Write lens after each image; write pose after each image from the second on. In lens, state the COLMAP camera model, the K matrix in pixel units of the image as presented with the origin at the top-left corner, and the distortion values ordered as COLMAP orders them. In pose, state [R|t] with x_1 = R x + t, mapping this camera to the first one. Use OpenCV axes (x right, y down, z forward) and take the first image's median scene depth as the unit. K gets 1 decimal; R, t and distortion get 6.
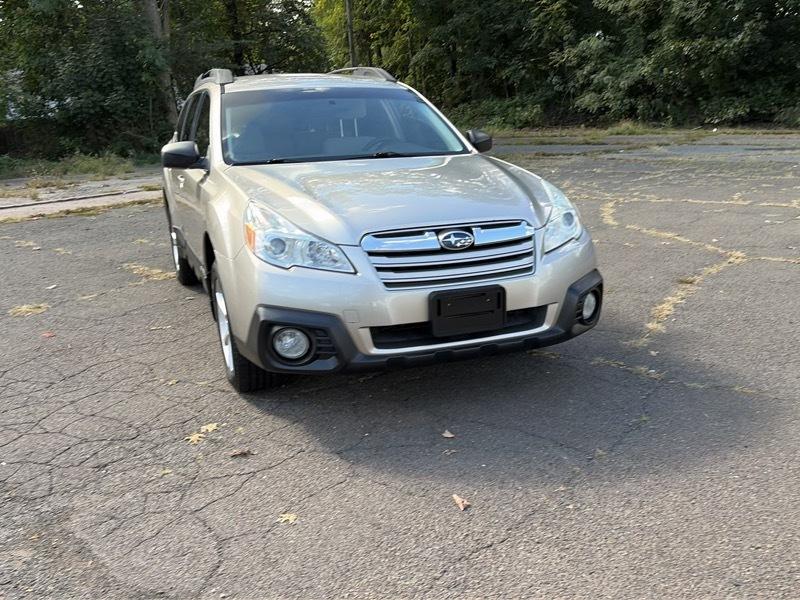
lens RADIAL K [[748.6, 0, 392.4], [0, 748.6, 299.3], [0, 0, 1]] dist [0.023224, 0.009733]
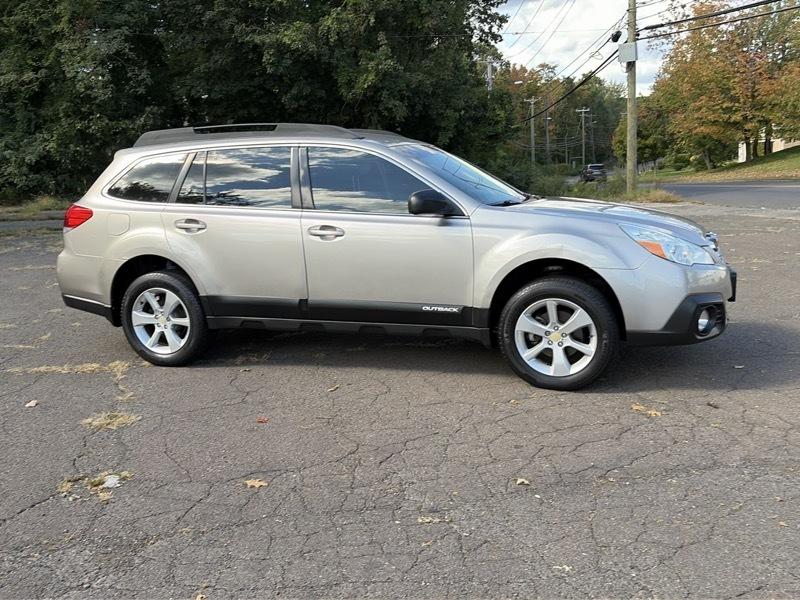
lens RADIAL K [[757.5, 0, 398.3], [0, 757.5, 301.5], [0, 0, 1]] dist [0.032226, -0.007927]
pose [[0.648719, -0.123914, 0.750872, -1.503412], [0.198963, 0.979954, -0.010176, -0.069193], [-0.734560, 0.155997, 0.660369, 0.471451]]
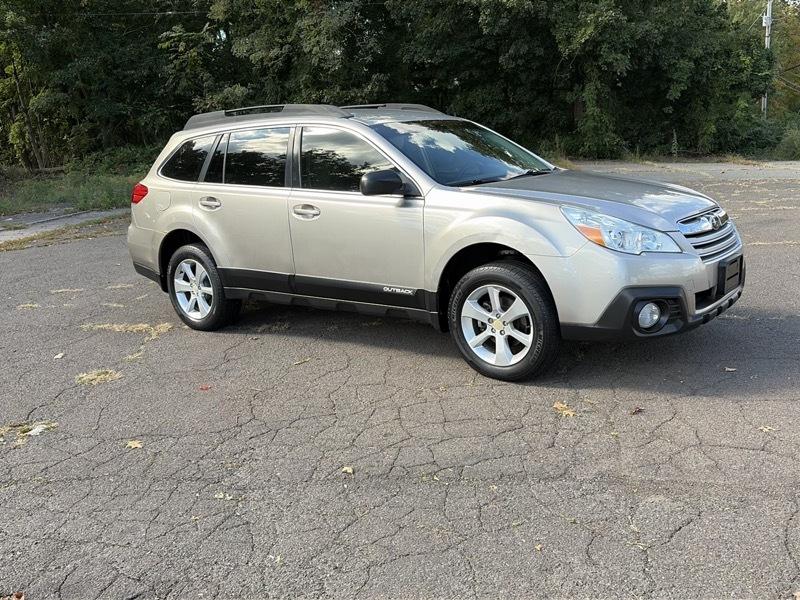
lens RADIAL K [[756.9, 0, 401.2], [0, 756.9, 298.0], [0, 0, 1]] dist [0.007560, 0.038139]
pose [[0.858261, -0.127314, 0.497170, -1.068235], [0.158439, 0.987151, -0.020725, -0.006769], [-0.488144, 0.096559, 0.867405, 0.113495]]
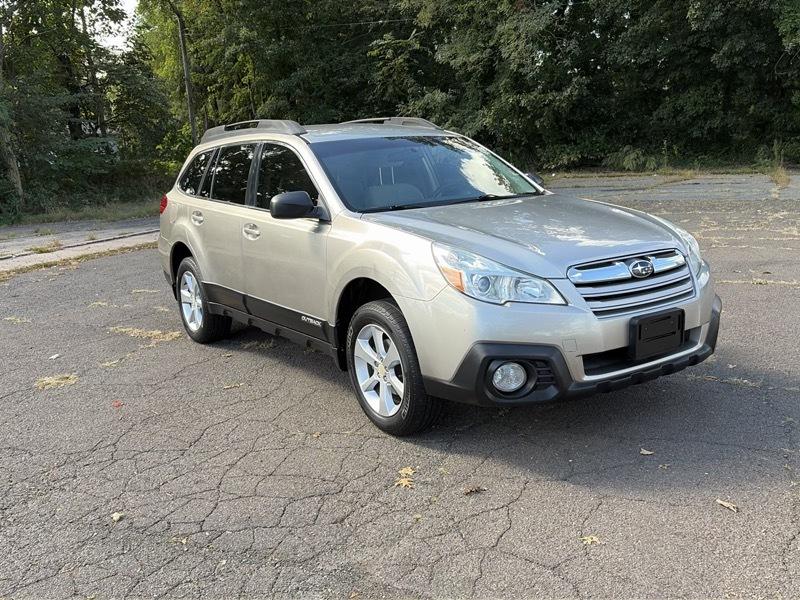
lens RADIAL K [[757.5, 0, 398.3], [0, 757.5, 301.5], [0, 0, 1]] dist [0.032226, -0.007927]
pose [[0.972031, -0.064241, 0.225897, -0.497500], [0.078776, 0.995323, -0.055919, 0.001849], [-0.221248, 0.072150, 0.972545, 0.013937]]
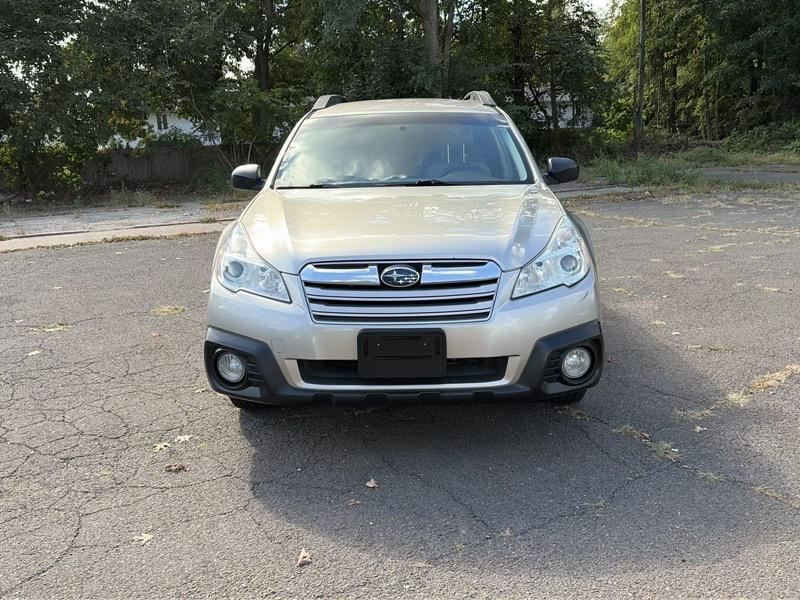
lens RADIAL K [[756.9, 0, 401.2], [0, 756.9, 298.0], [0, 0, 1]] dist [0.007560, 0.038139]
pose [[0.933669, 0.083490, -0.348270, 0.410710], [-0.094304, 0.995442, -0.014182, -0.038846], [0.345499, 0.046085, 0.937287, 0.117107]]
